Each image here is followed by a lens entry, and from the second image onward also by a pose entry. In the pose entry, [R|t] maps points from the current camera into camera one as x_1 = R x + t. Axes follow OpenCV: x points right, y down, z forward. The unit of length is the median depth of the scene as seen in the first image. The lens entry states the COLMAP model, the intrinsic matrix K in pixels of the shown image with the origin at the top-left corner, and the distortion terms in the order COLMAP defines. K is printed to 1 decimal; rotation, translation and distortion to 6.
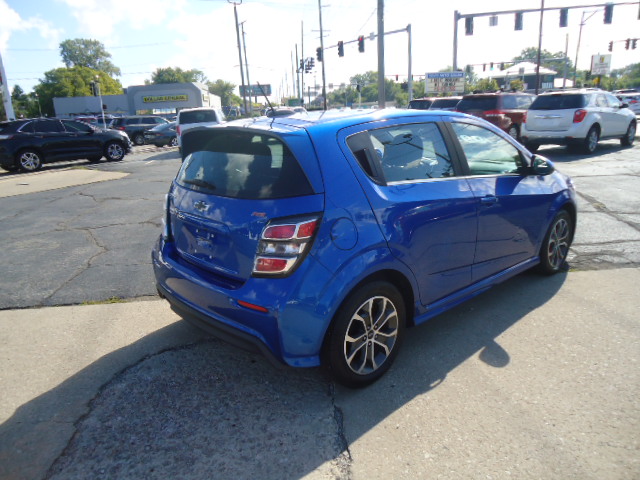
lens RADIAL K [[459.6, 0, 320.0], [0, 459.6, 240.0], [0, 0, 1]] dist [-0.009135, 0.001441]
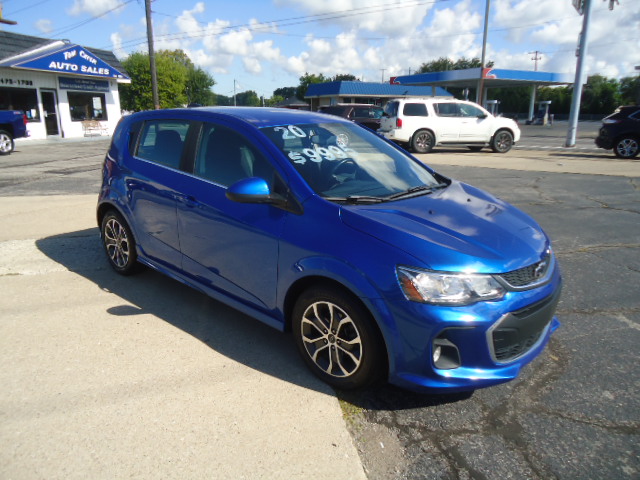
lens RADIAL K [[459.6, 0, 320.0], [0, 459.6, 240.0], [0, 0, 1]] dist [-0.009135, 0.001441]
pose [[0.112147, 0.318605, -0.941230, 1.226874], [-0.283070, 0.918203, 0.277083, -0.328033], [0.952520, 0.235360, 0.193161, 0.970565]]
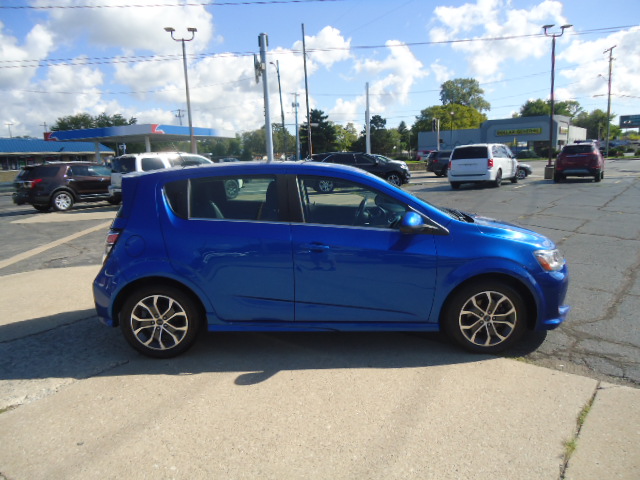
lens RADIAL K [[459.6, 0, 320.0], [0, 459.6, 240.0], [0, 0, 1]] dist [-0.009135, 0.001441]
pose [[0.740062, 0.139855, -0.657836, 0.962497], [-0.183534, 0.983010, 0.002512, -0.094867], [0.647011, 0.118877, 0.753157, 0.163455]]
